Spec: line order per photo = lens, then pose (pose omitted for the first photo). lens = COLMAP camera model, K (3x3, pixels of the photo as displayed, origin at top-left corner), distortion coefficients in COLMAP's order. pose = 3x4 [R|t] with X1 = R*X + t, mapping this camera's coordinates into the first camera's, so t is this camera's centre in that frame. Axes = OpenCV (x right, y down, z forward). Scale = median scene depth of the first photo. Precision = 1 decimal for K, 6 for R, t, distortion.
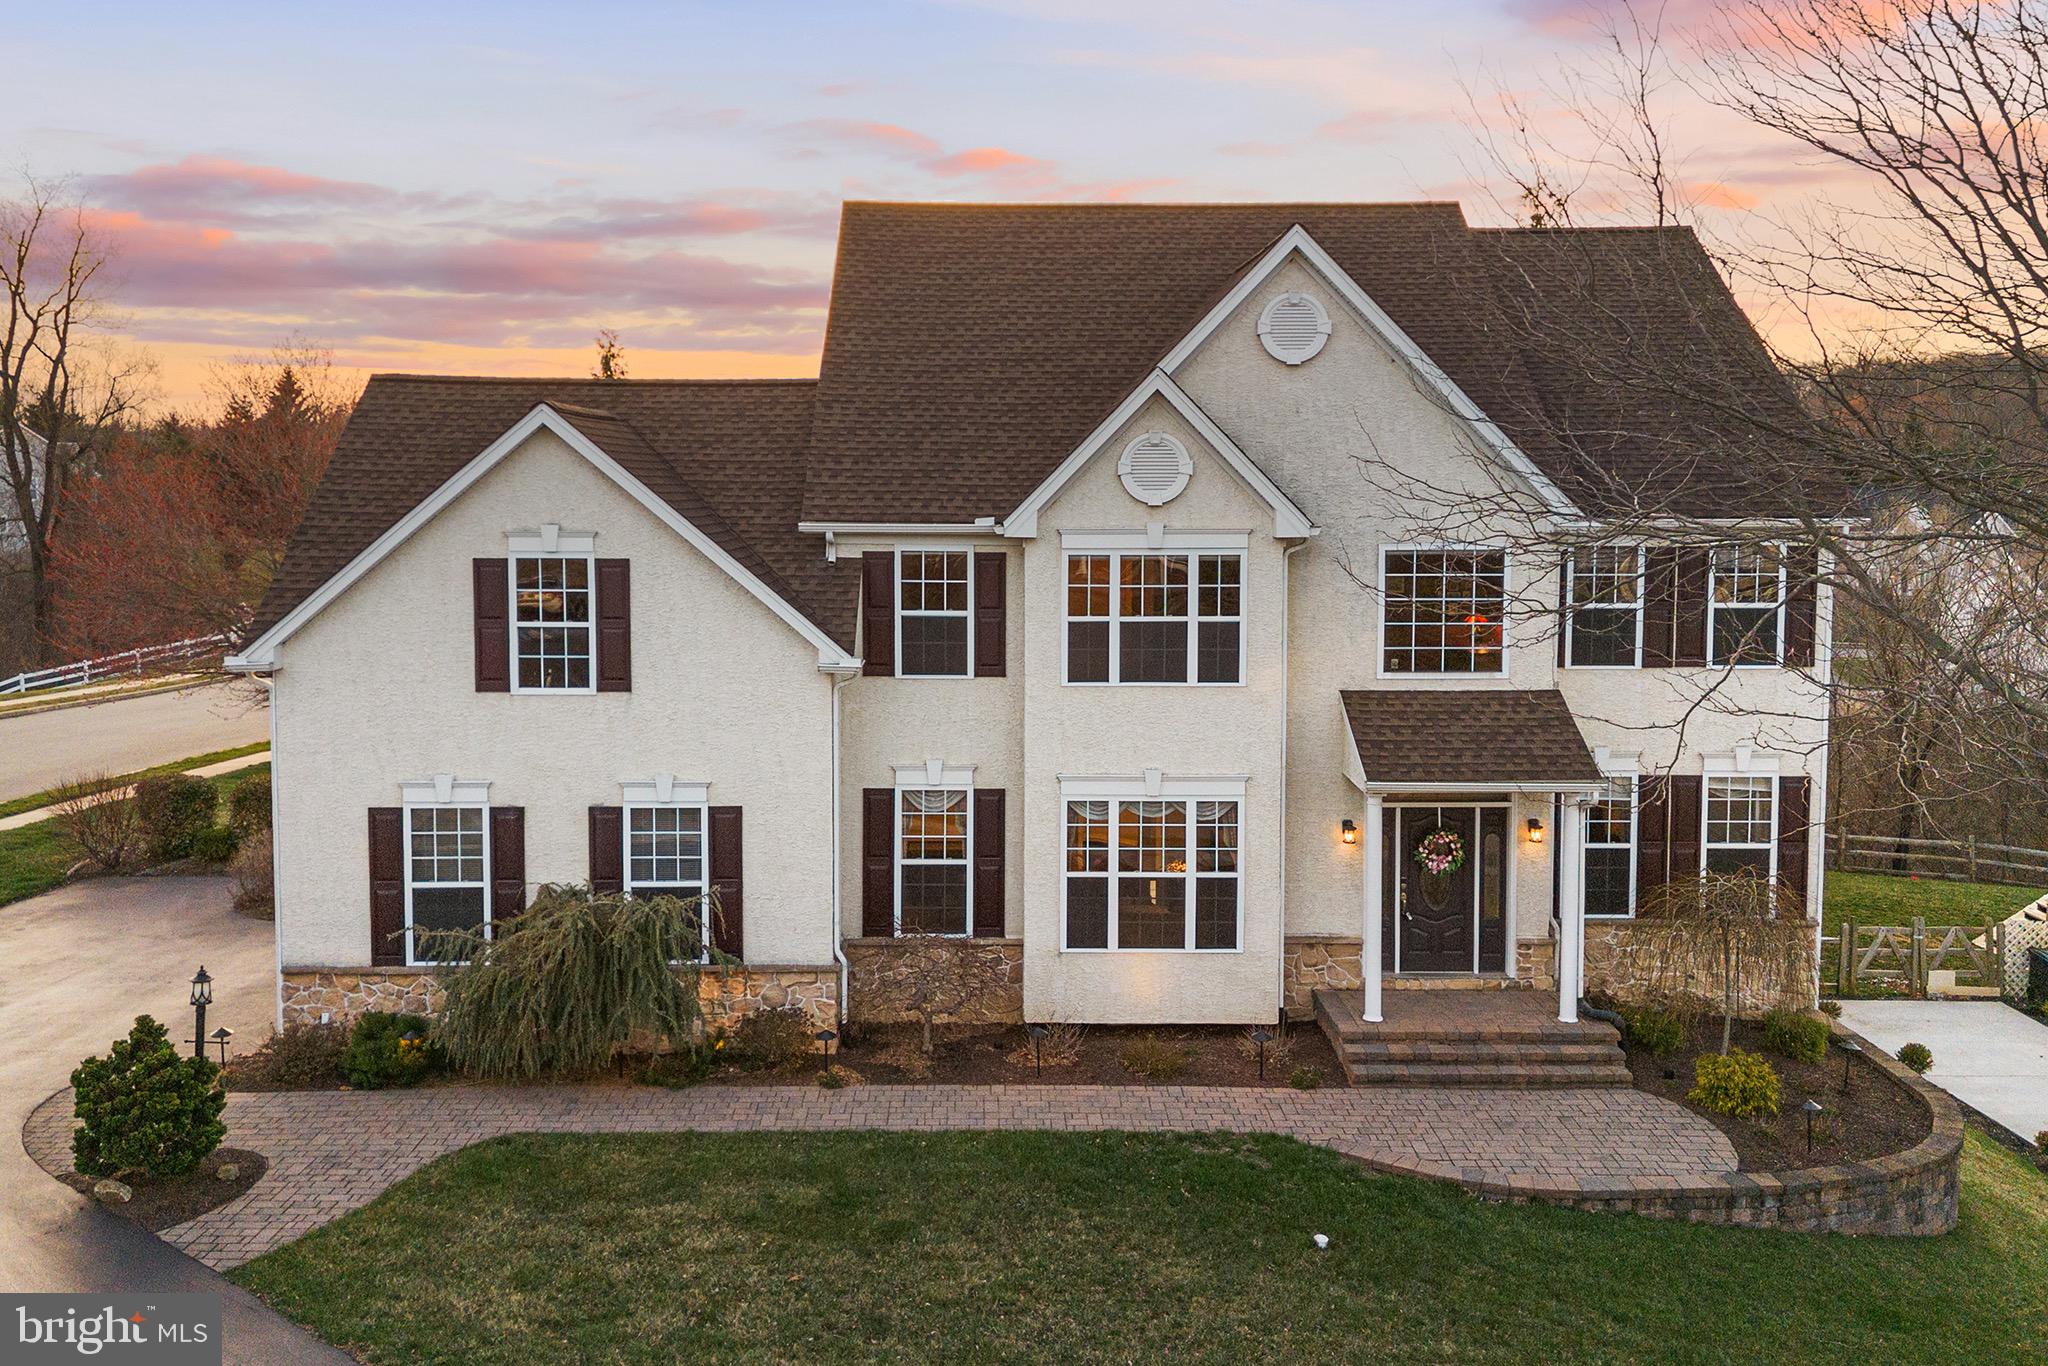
lens RADIAL K [[1732.1, 0, 1026.2], [0, 1732.1, 574.4], [0, 0, 1]] dist [0.093257, -0.141446]
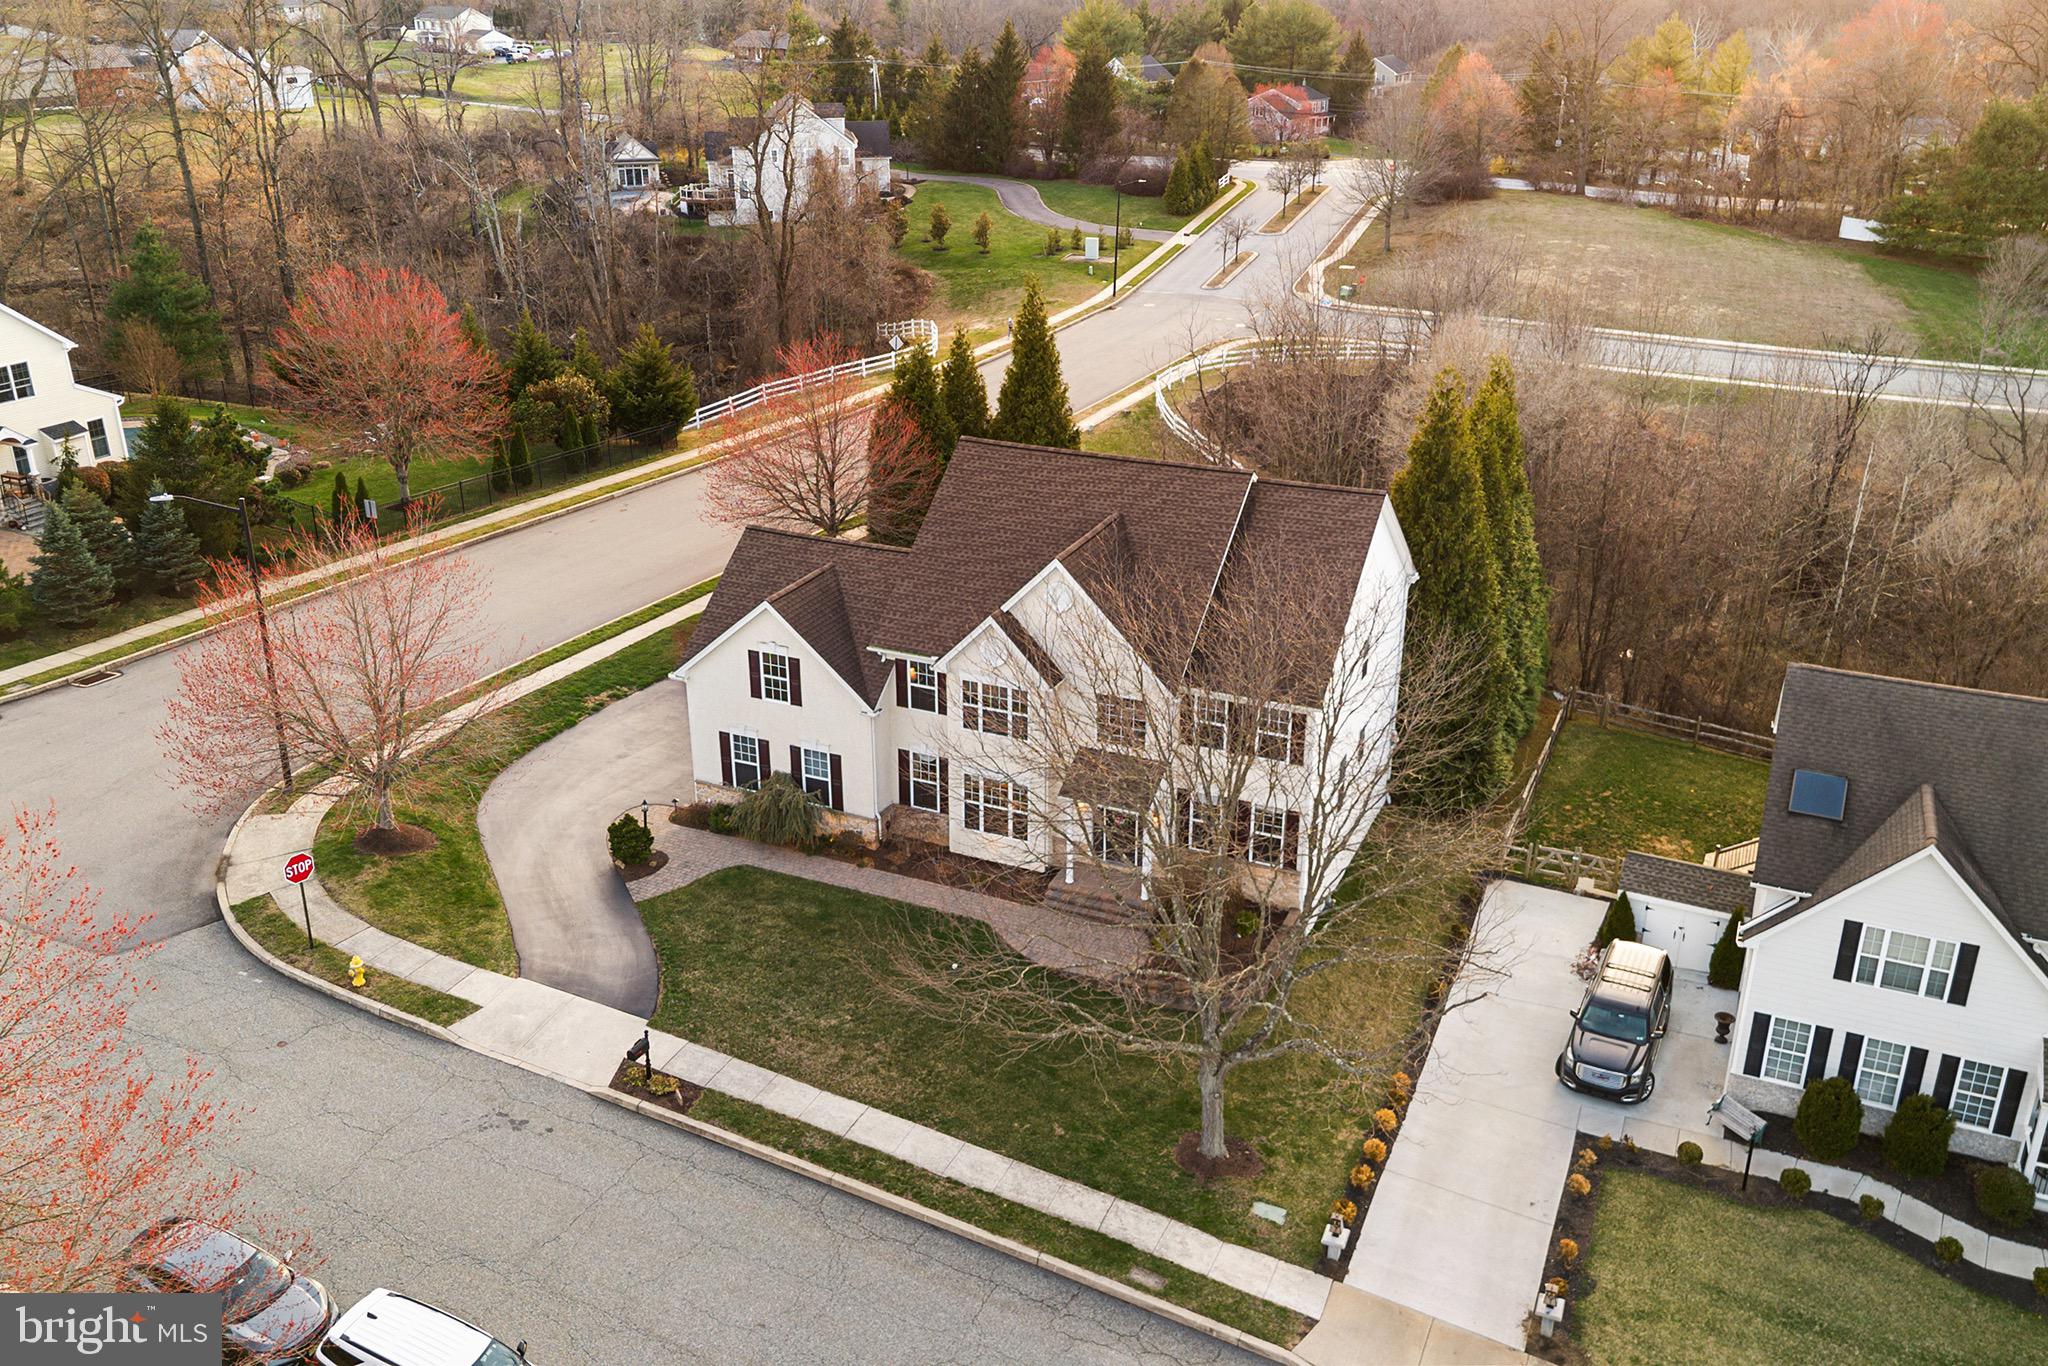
lens RADIAL K [[1721.9, 0, 1037.1], [0, 1721.9, 631.3], [0, 0, 1]] dist [0.088303, -0.106680]
pose [[0.906349, 0.153351, -0.393719, 1.060900], [-0.025444, 0.949931, 0.311421, -0.830932], [0.421763, -0.272238, 0.864871, -1.012941]]
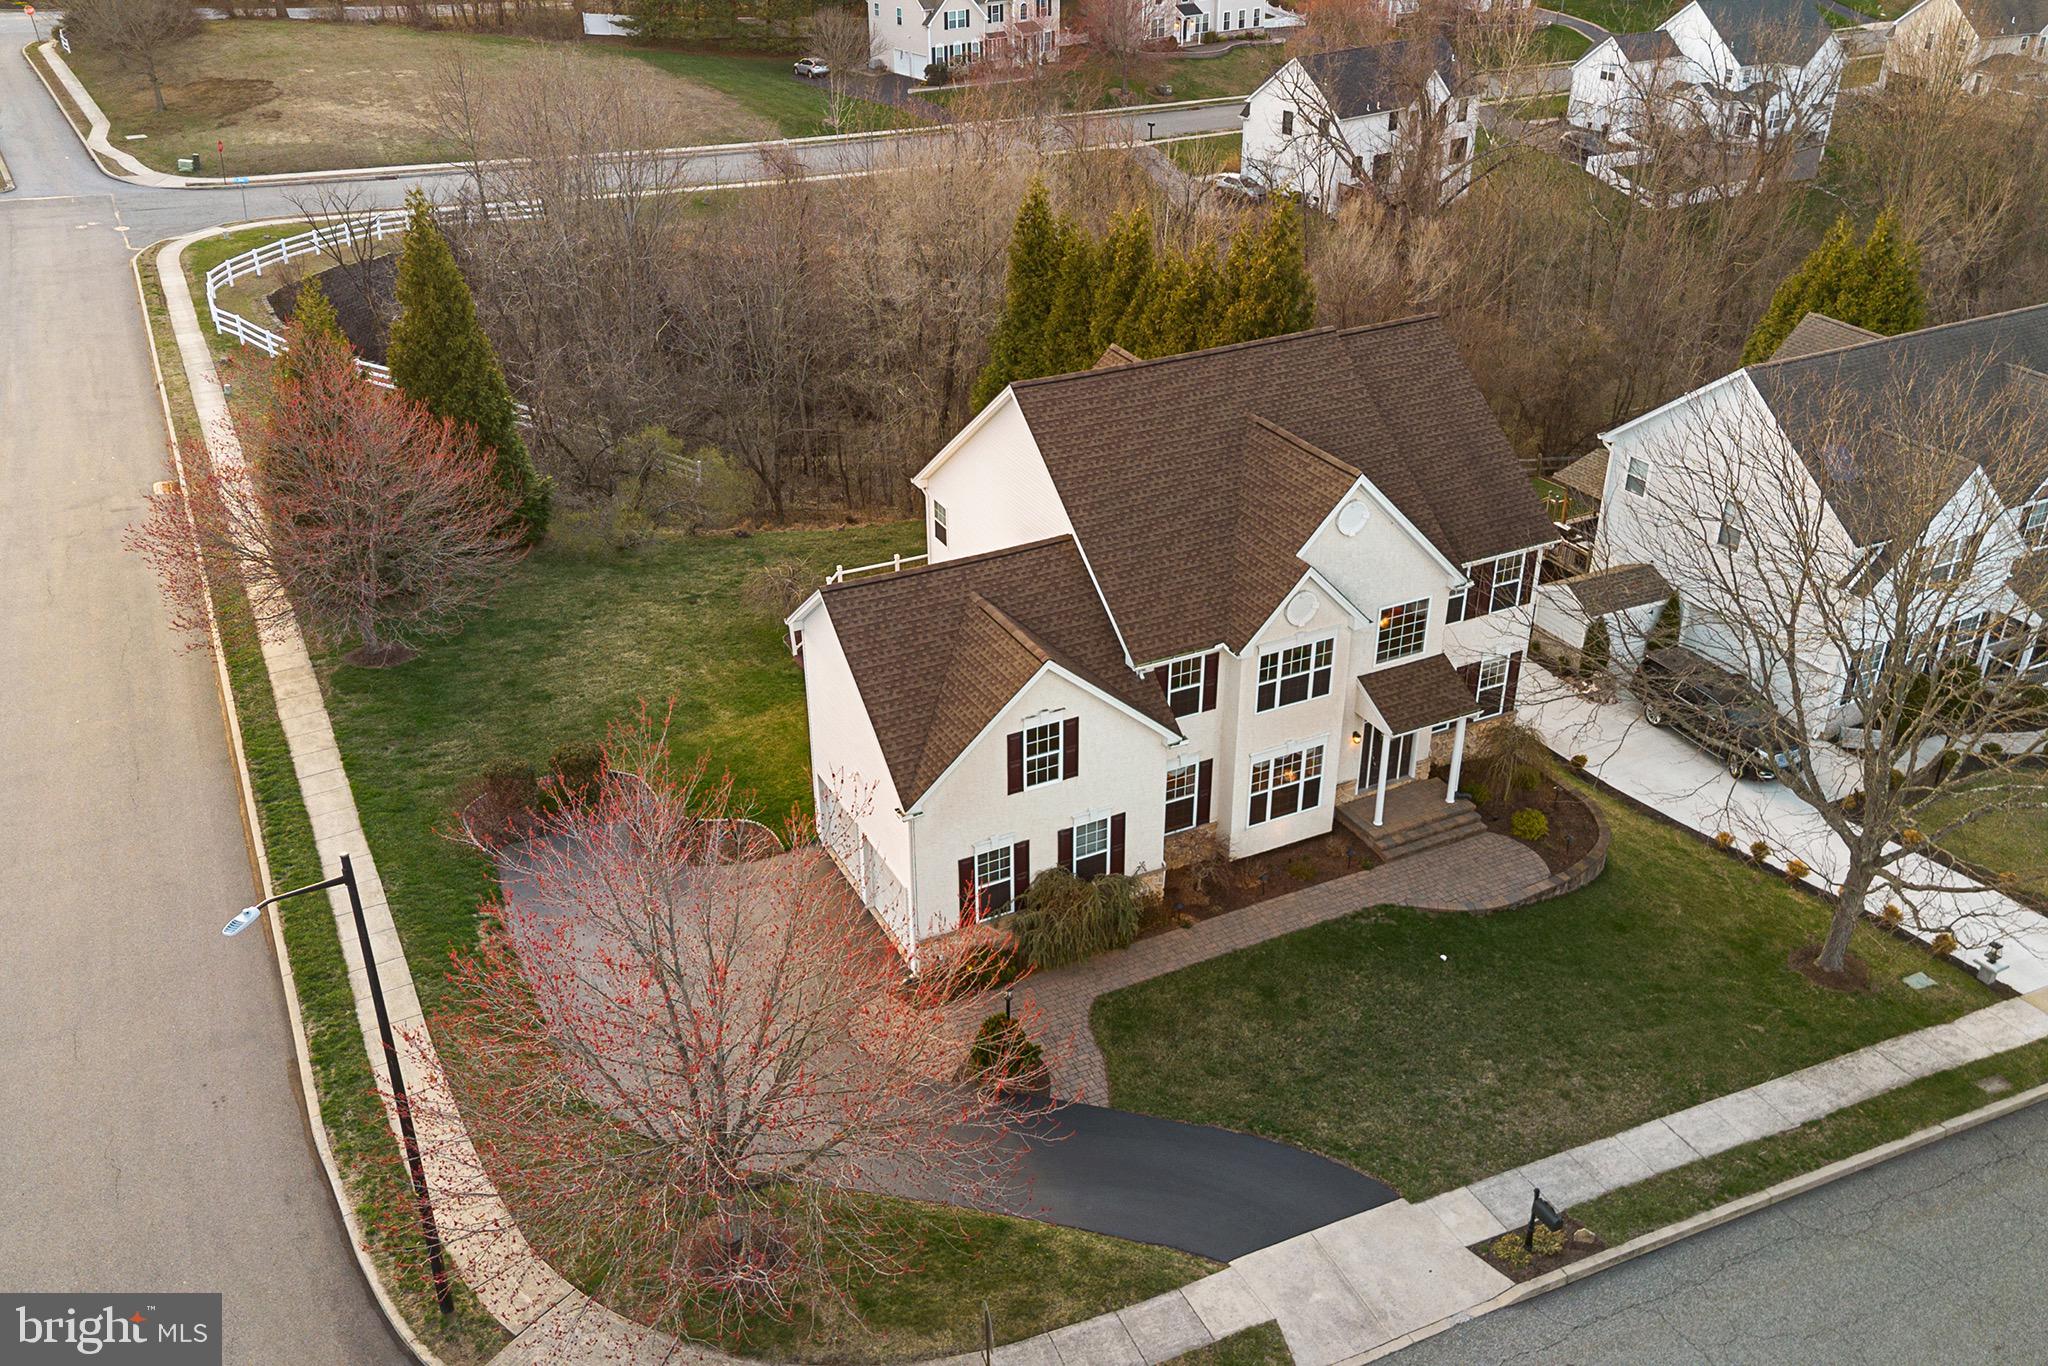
lens RADIAL K [[1692.9, 0, 1024.0], [0, 1692.9, 683.0], [0, 0, 1]] dist [0.084545, -0.097206]
pose [[0.901259, -0.215131, 0.376099, -0.957237], [0.032419, 0.899076, 0.436591, -0.840411], [-0.432066, -0.381289, 0.817275, -0.467328]]
